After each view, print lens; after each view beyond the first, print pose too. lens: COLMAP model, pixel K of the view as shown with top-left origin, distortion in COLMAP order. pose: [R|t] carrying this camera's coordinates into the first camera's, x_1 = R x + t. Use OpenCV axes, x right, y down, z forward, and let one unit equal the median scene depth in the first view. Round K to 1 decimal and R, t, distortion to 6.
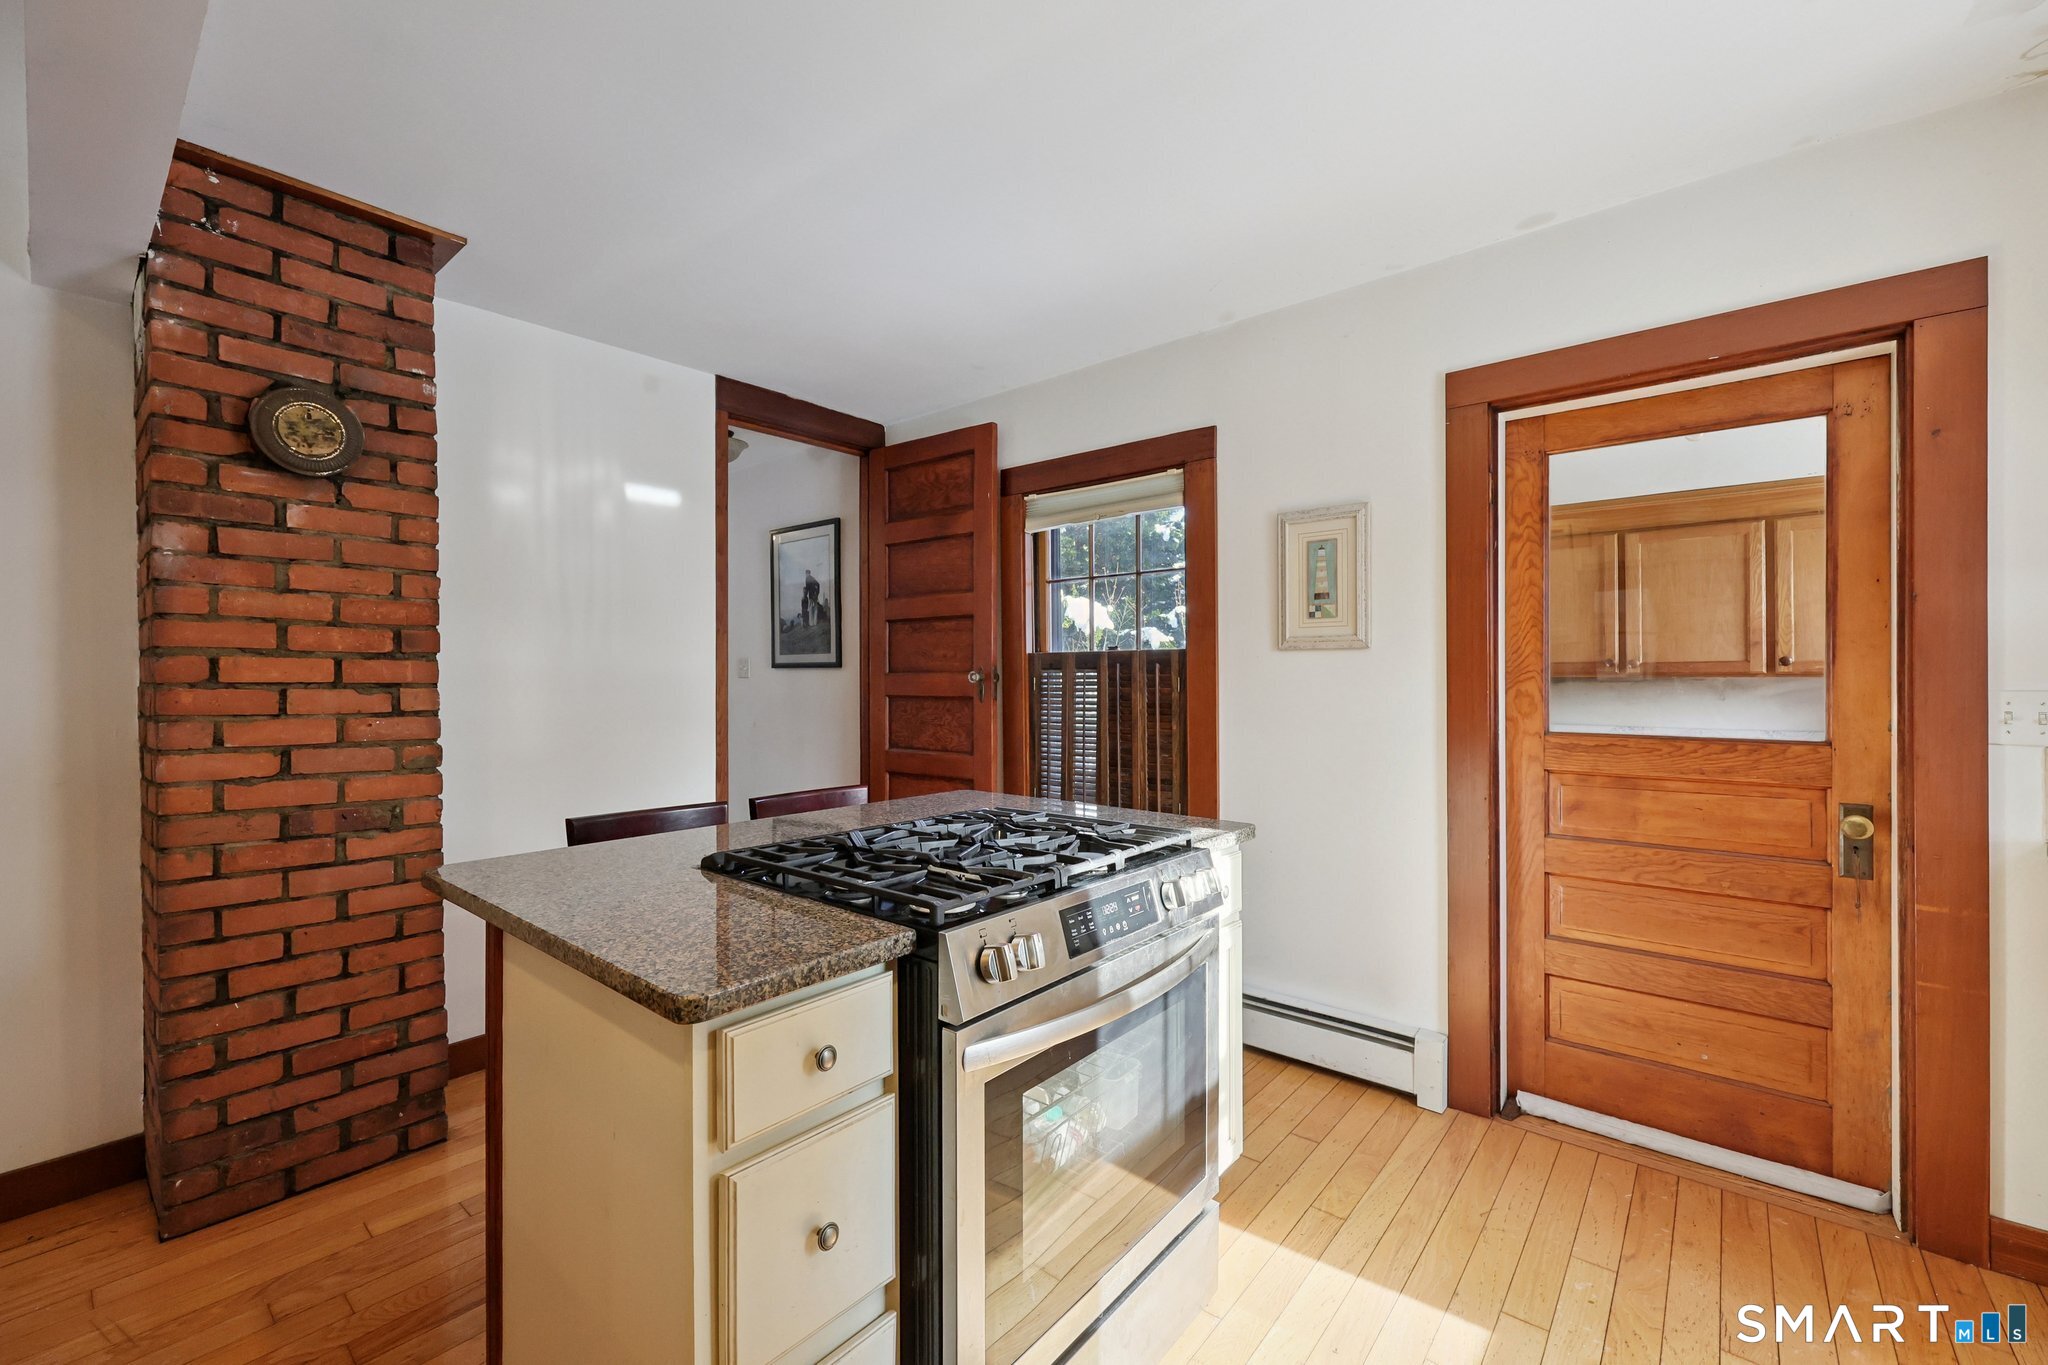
lens RADIAL K [[836.3, 0, 1032.0], [0, 836.3, 677.1], [0, 0, 1]] dist [0.000026, -0.000016]
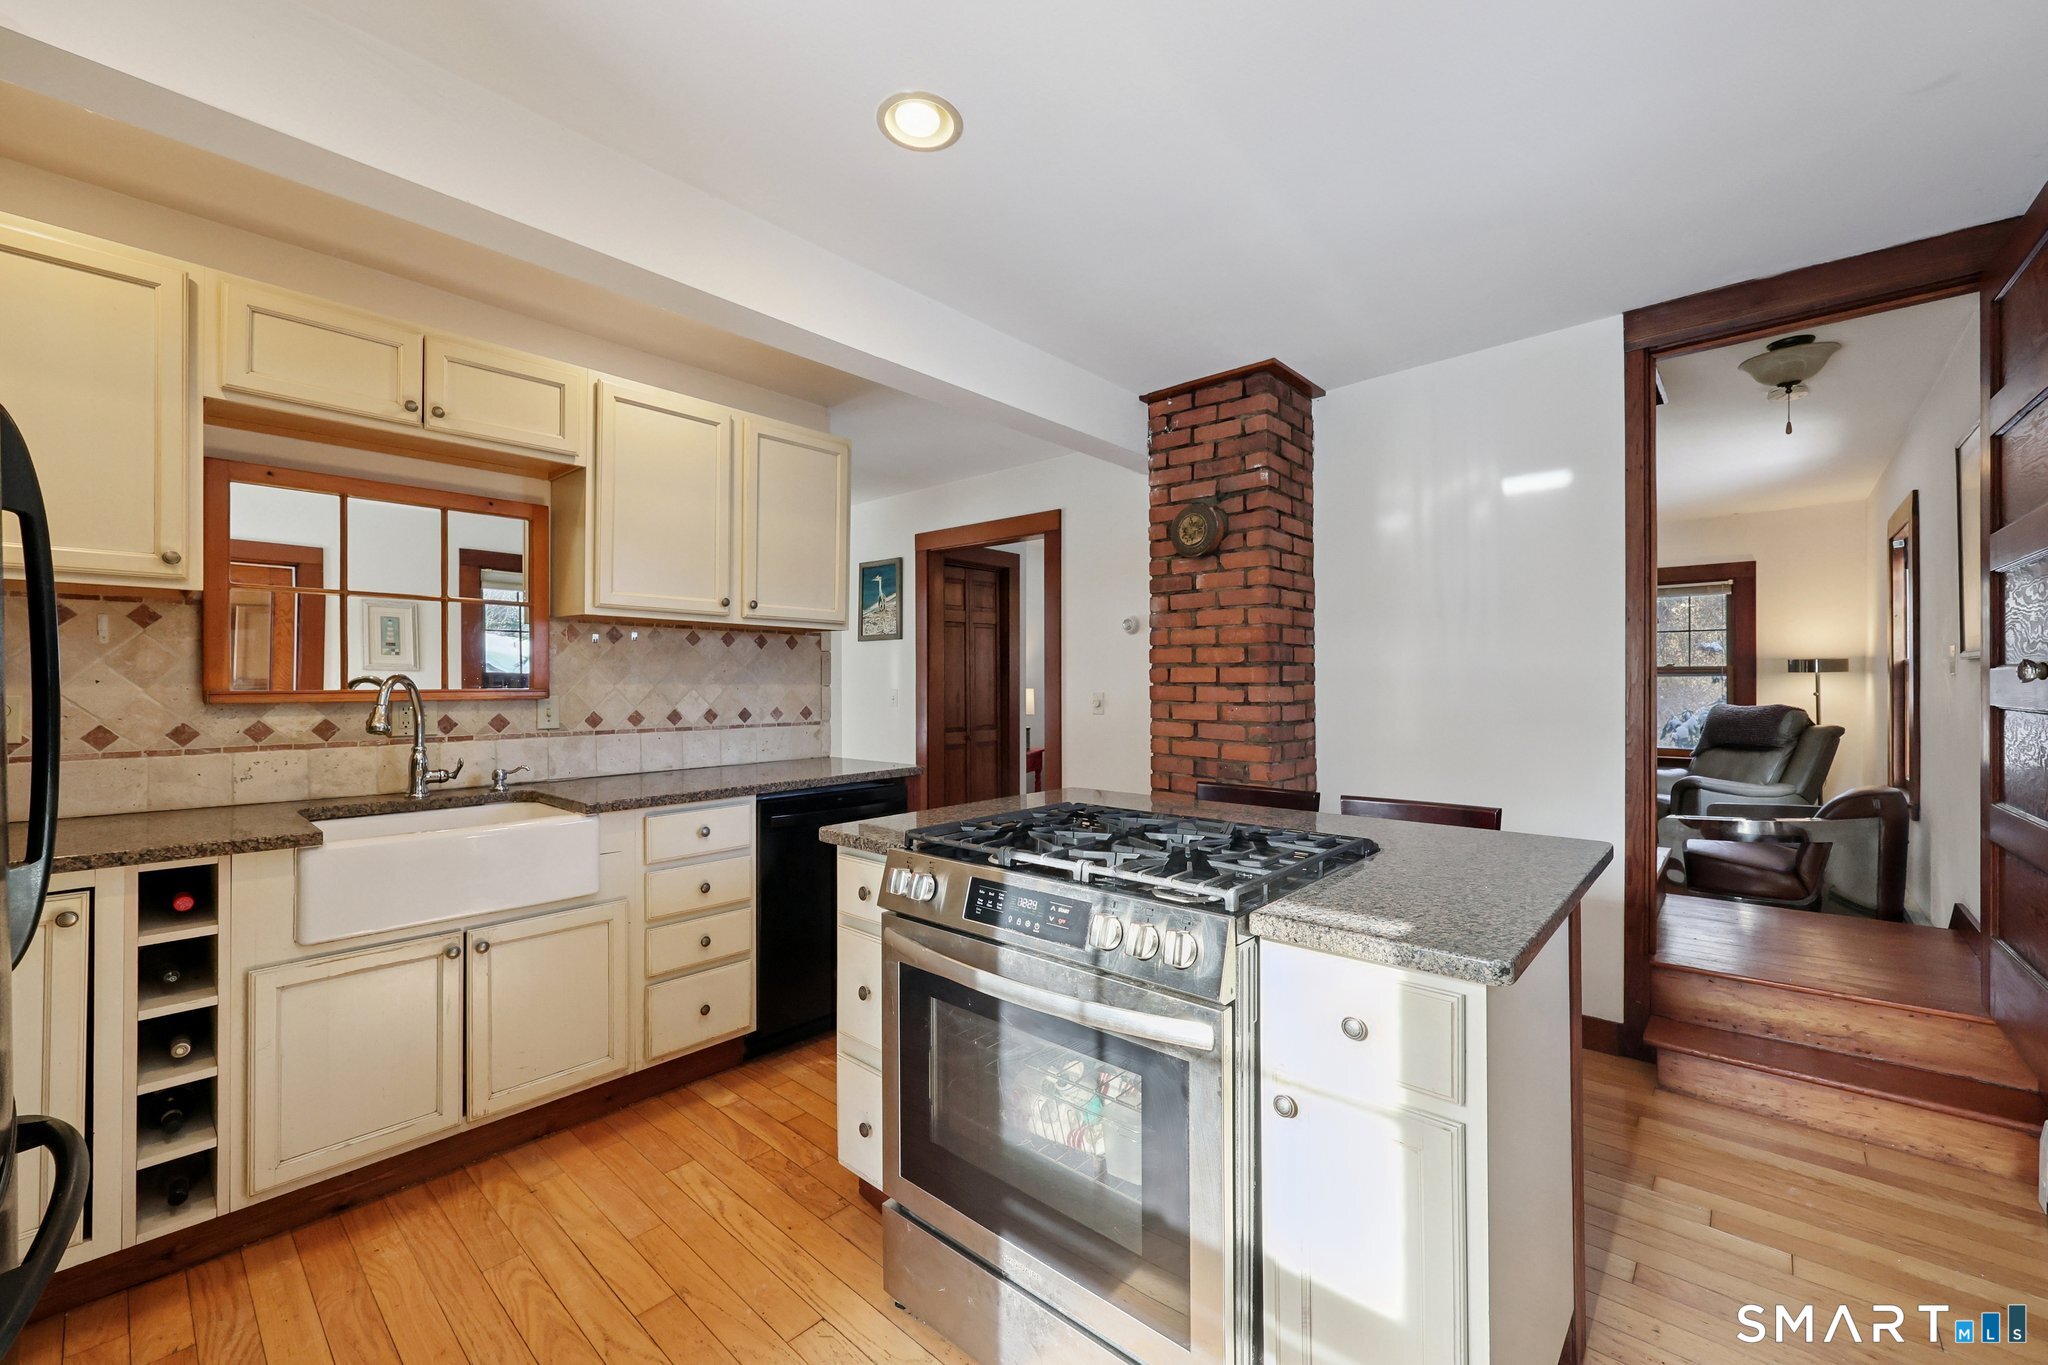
lens RADIAL K [[836.3, 0, 1032.0], [0, 836.3, 677.1], [0, 0, 1]] dist [0.000026, -0.000016]
pose [[-0.038960, -0.004858, -0.999229, 0.736317], [0.007316, 0.999960, -0.005147, 0.001933], [0.999214, -0.007511, -0.038923, 0.686776]]
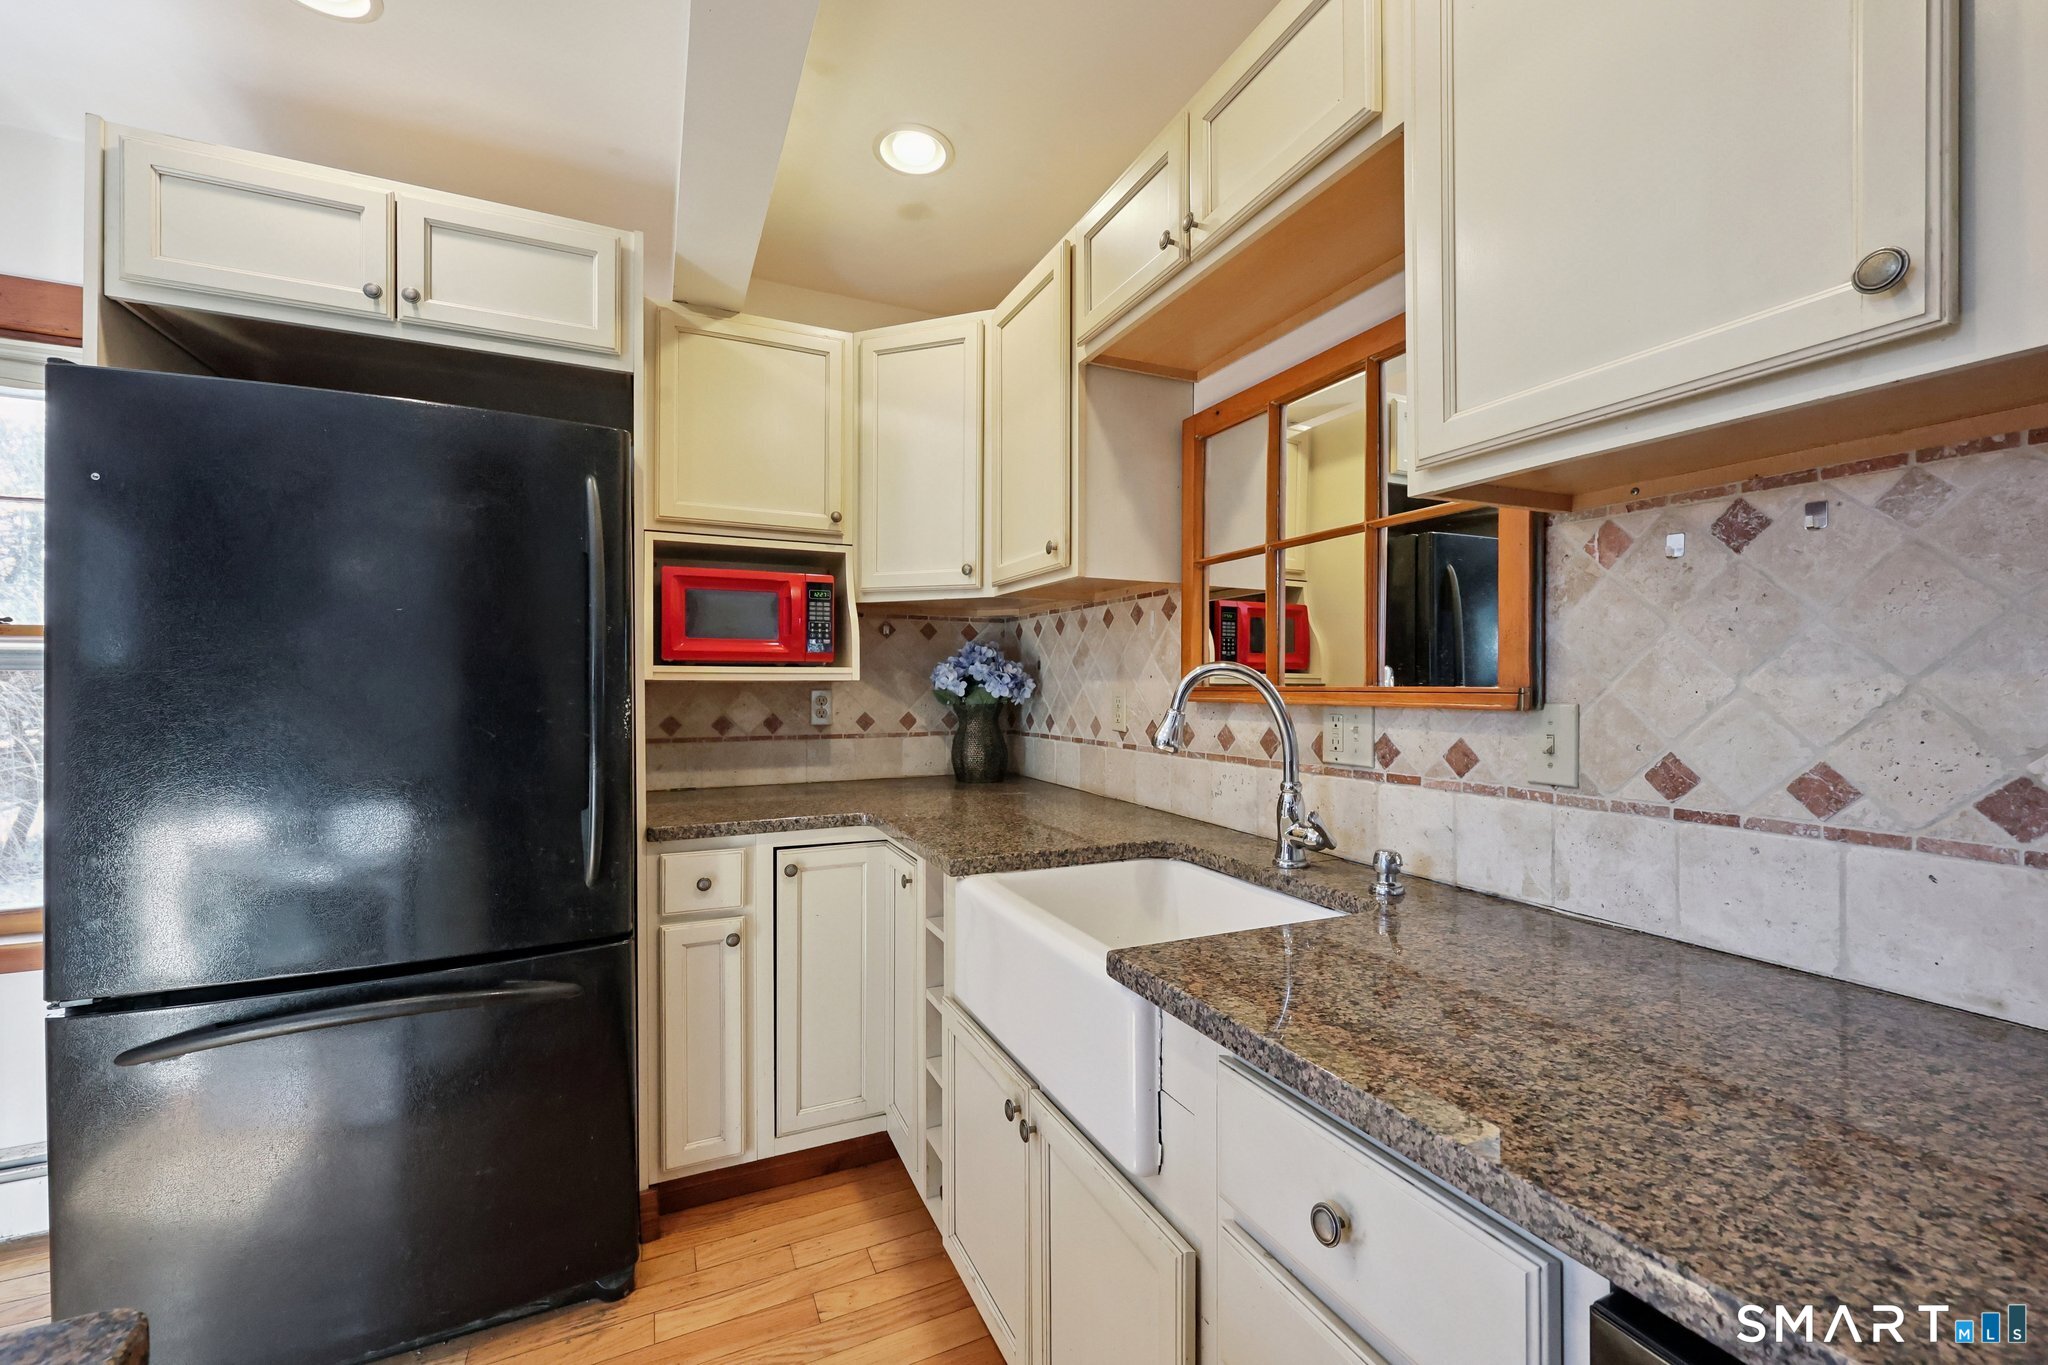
lens RADIAL K [[821.3, 0, 1032.5], [0, 821.3, 685.0], [0, 0, 1]] dist [-0.000768, -0.000077]
pose [[-0.903205, 0.000472, 0.429209, -0.461048], [-0.002460, 0.999977, -0.006277, 0.010330], [-0.429203, -0.006725, -0.903183, 0.506825]]
